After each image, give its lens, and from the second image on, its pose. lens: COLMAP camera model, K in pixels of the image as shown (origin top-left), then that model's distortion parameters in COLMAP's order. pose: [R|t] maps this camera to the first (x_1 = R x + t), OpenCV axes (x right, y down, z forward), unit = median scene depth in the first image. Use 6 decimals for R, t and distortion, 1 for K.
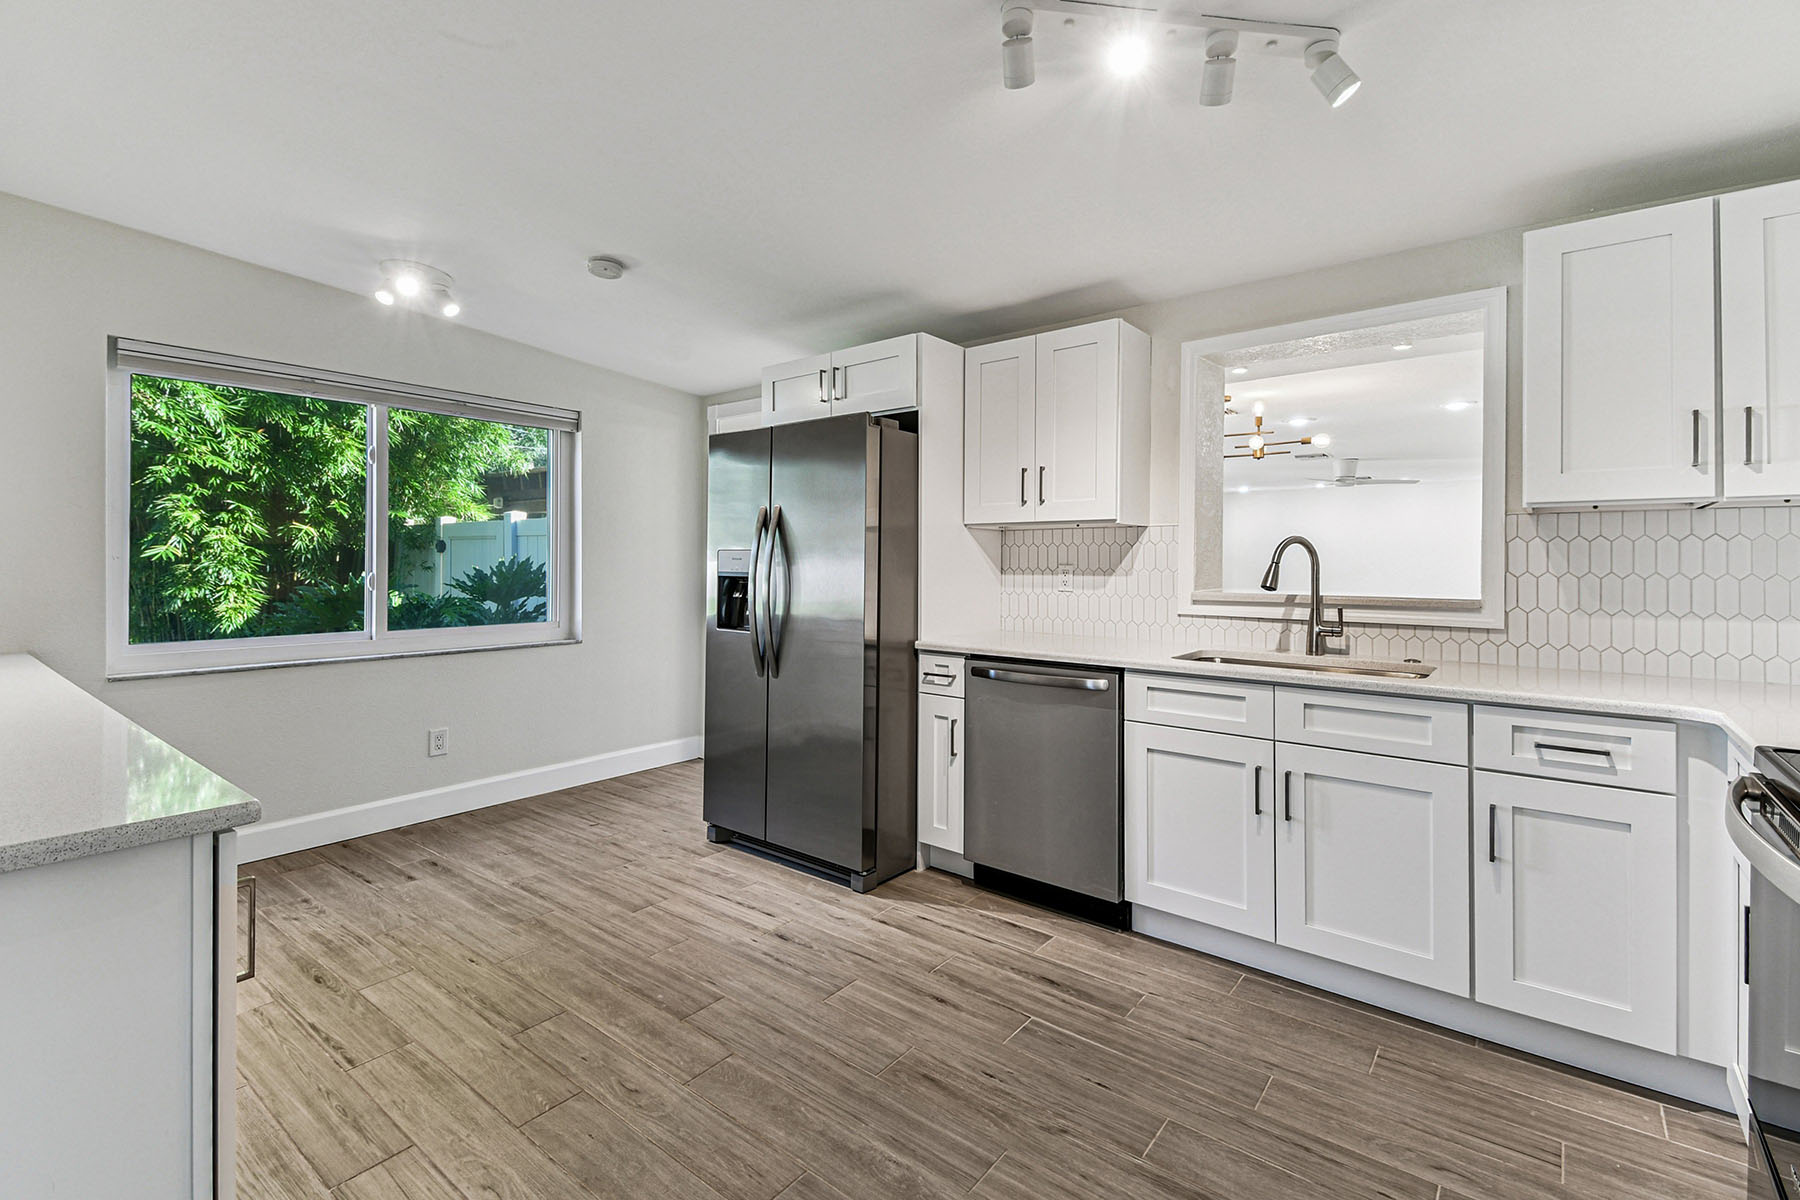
lens RADIAL K [[804.3, 0, 896.1], [0, 804.3, 579.0], [0, 0, 1]] dist [0.038574, -0.020230]
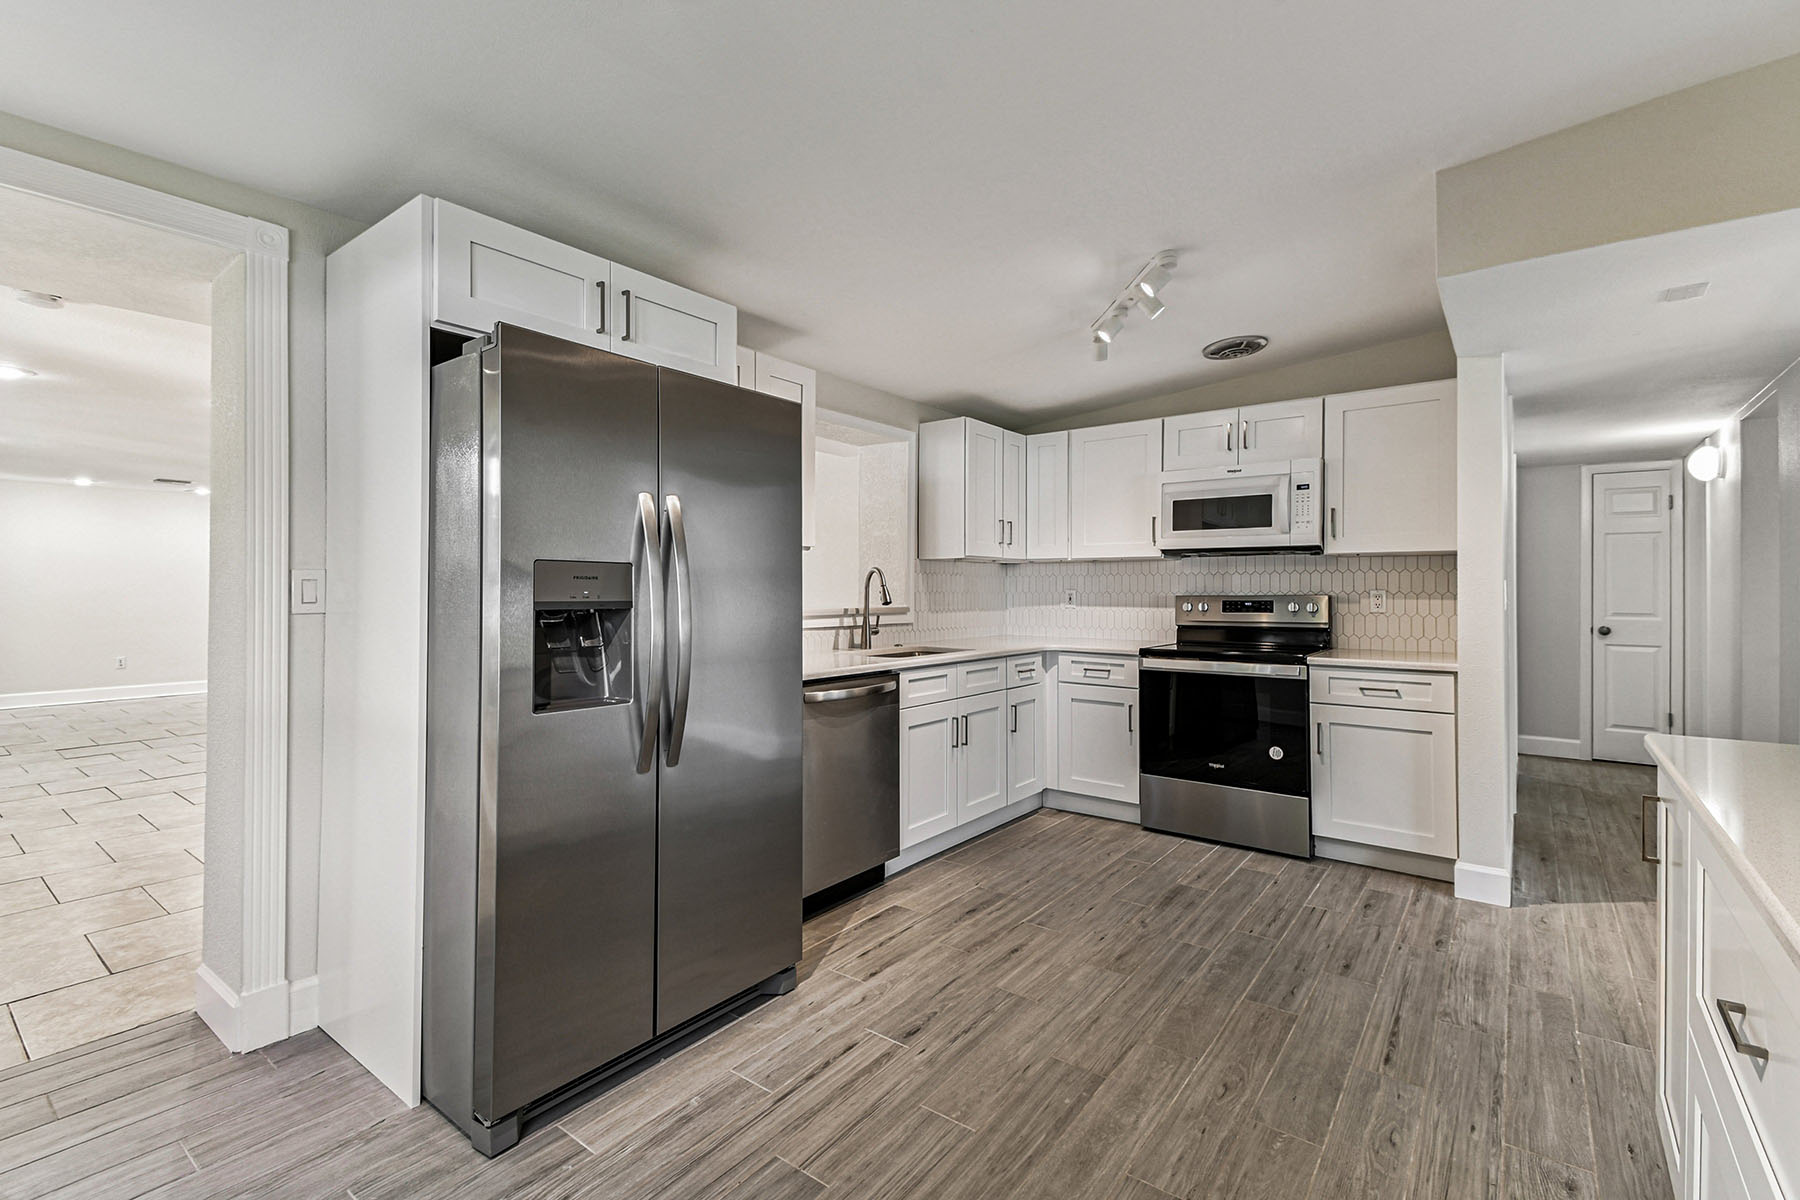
lens RADIAL K [[796.2, 0, 897.0], [0, 796.2, 596.5], [0, 0, 1]] dist [0.053615, -0.028295]
pose [[-0.019708, -0.014498, 0.999701, -0.918342], [0.016157, 0.999760, 0.014817, -0.020533], [-0.999675, 0.016445, -0.019469, 0.971625]]
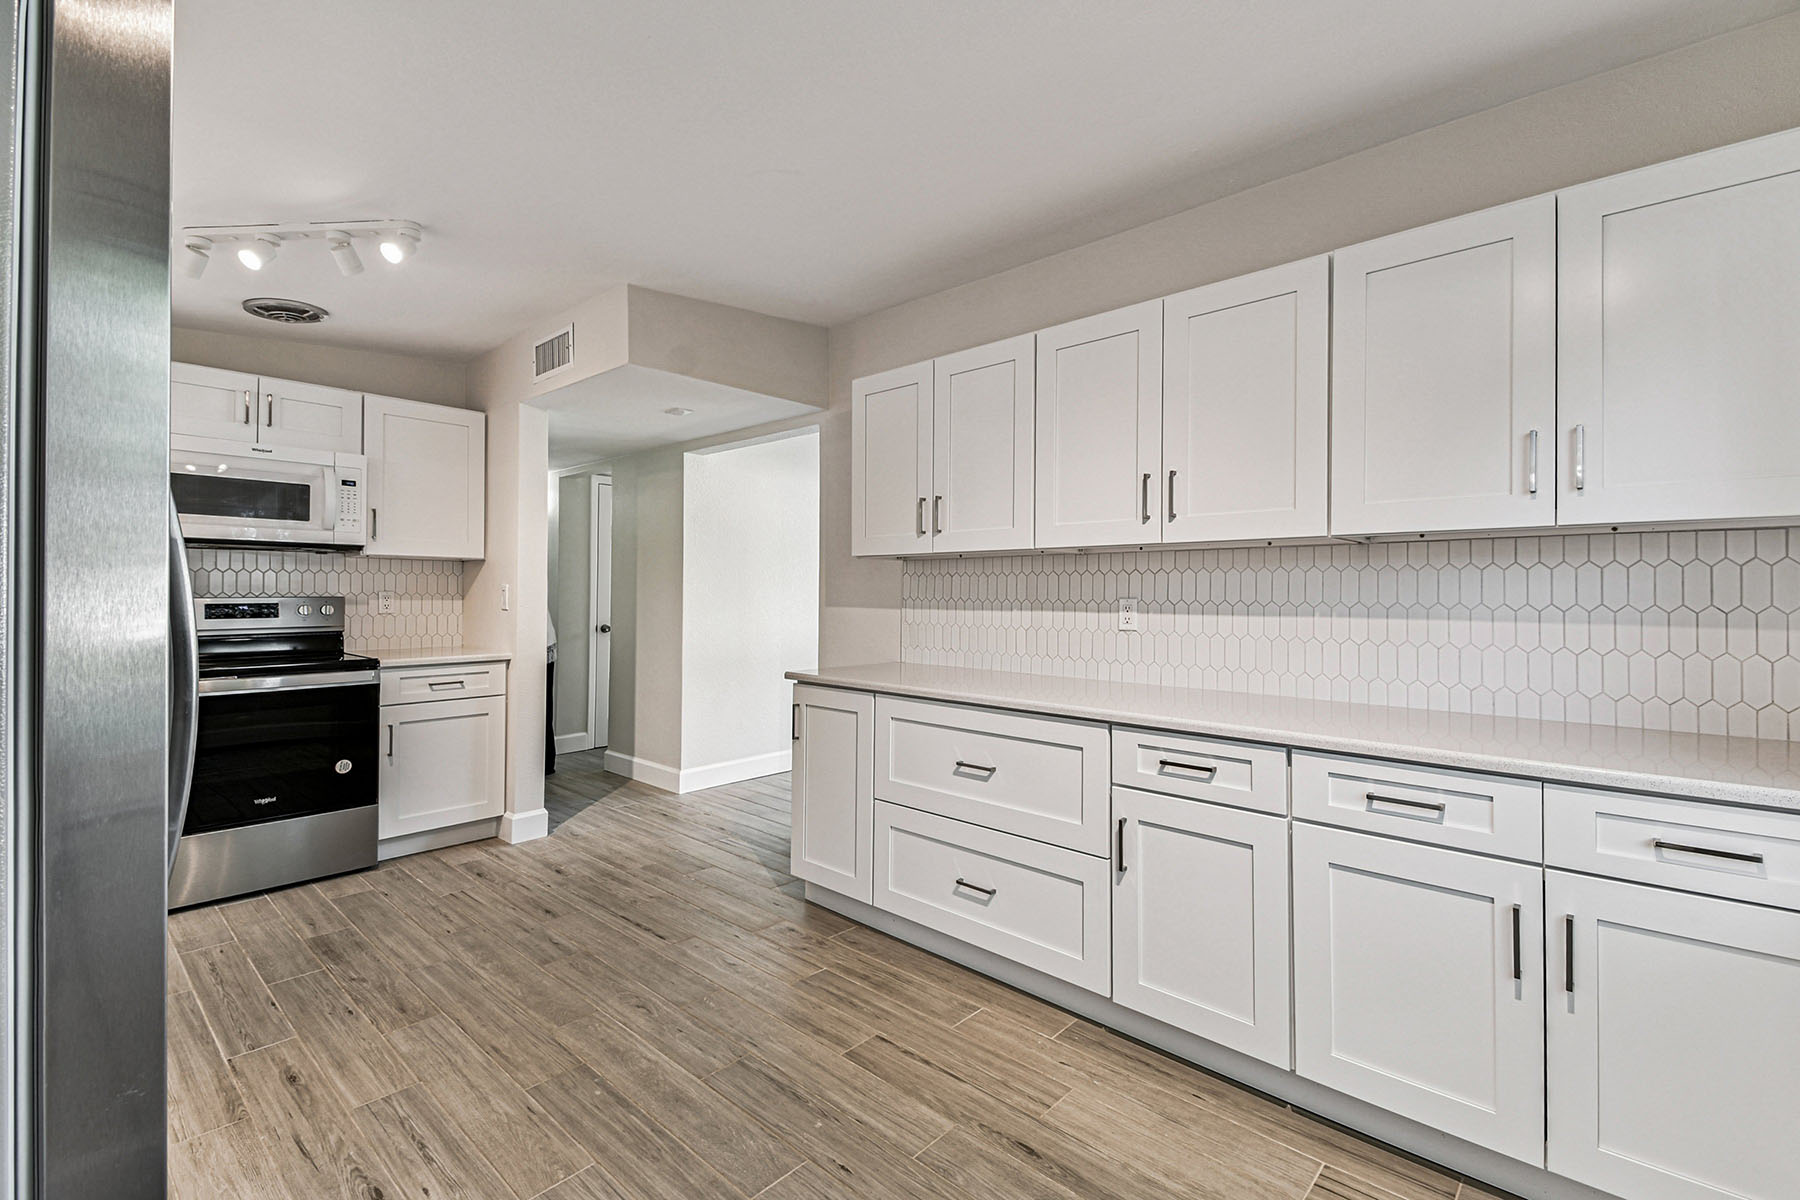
lens RADIAL K [[796.2, 0, 897.0], [0, 796.2, 596.5], [0, 0, 1]] dist [0.053615, -0.028295]
pose [[-0.997261, -0.010522, 0.073205, -0.545630], [-0.008890, 0.999705, 0.022585, -0.029668], [-0.073421, 0.021872, -0.997061, 1.498001]]
